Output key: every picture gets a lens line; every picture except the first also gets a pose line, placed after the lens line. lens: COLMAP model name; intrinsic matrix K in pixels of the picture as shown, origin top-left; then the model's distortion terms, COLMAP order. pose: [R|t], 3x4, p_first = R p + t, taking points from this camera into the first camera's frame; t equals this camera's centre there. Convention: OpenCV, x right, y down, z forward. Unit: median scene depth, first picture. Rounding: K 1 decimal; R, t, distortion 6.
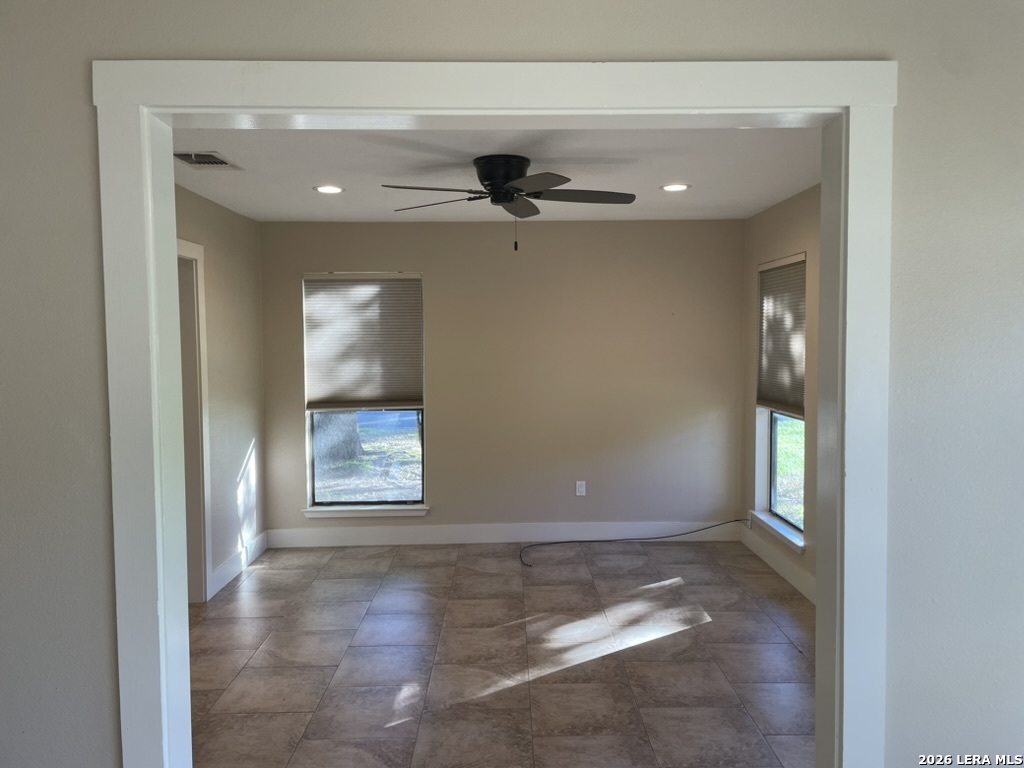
lens RADIAL K [[772.9, 0, 515.5], [0, 772.9, 382.6], [0, 0, 1]] dist [0.085421, -0.095627]
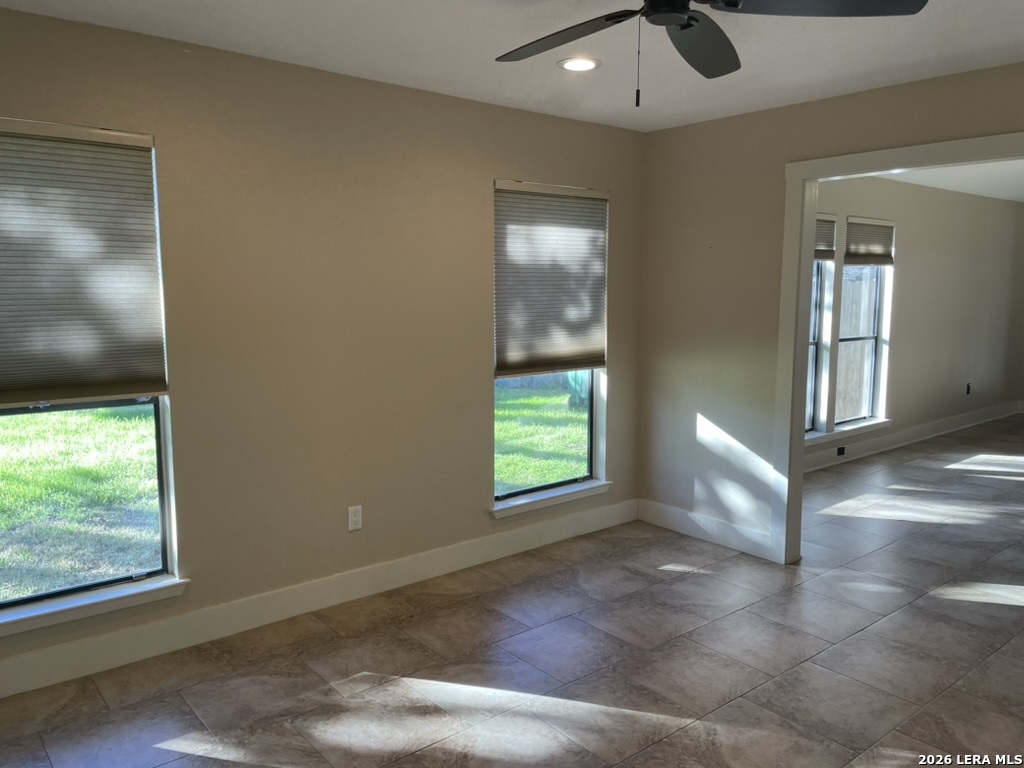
lens RADIAL K [[772.9, 0, 511.1], [0, 772.9, 384.0], [0, 0, 1]] dist [0.085421, -0.095627]
pose [[-0.626212, -0.087707, 0.774704, -0.348609], [0.046201, 0.987732, 0.149171, -0.052506], [-0.778283, 0.129205, -0.614477, 1.258128]]
